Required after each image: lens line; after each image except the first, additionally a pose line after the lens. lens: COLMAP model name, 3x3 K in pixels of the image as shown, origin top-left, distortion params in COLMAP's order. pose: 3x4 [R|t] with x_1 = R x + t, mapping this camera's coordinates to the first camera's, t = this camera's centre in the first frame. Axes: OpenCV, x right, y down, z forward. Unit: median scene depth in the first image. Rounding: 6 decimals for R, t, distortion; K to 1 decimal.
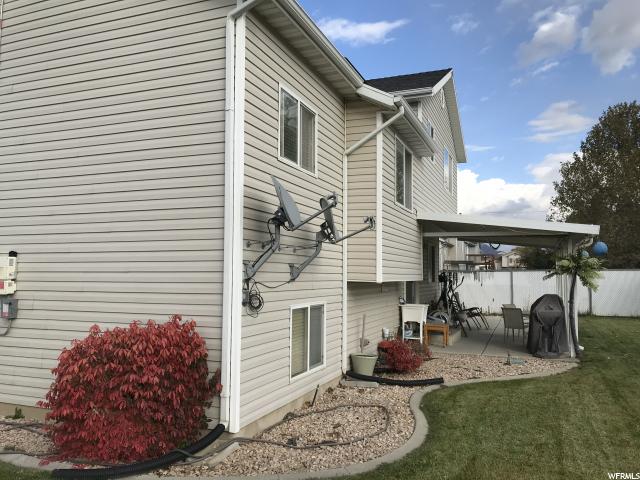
lens RADIAL K [[521.3, 0, 319.4], [0, 521.3, 237.9], [0, 0, 1]] dist [0.060627, -0.081720]
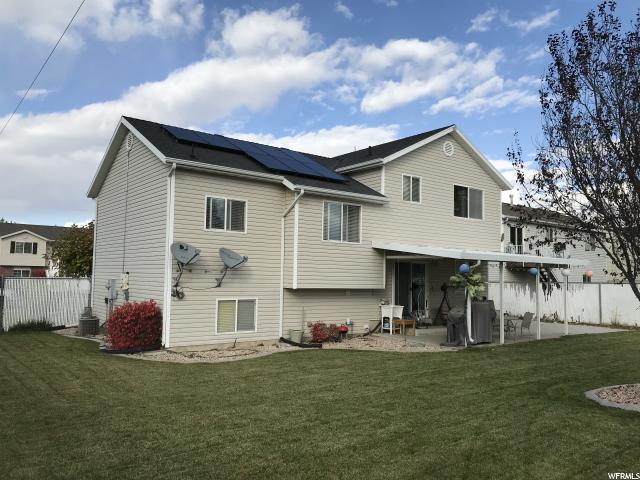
lens RADIAL K [[516.4, 0, 320.0], [0, 516.4, 240.0], [0, 0, 1]] dist [0.073631, -0.088658]
pose [[0.857592, -0.024904, -0.513727, 0.929952], [0.021623, 0.999690, -0.012365, -0.047424], [0.513876, -0.000504, 0.857864, -0.387932]]
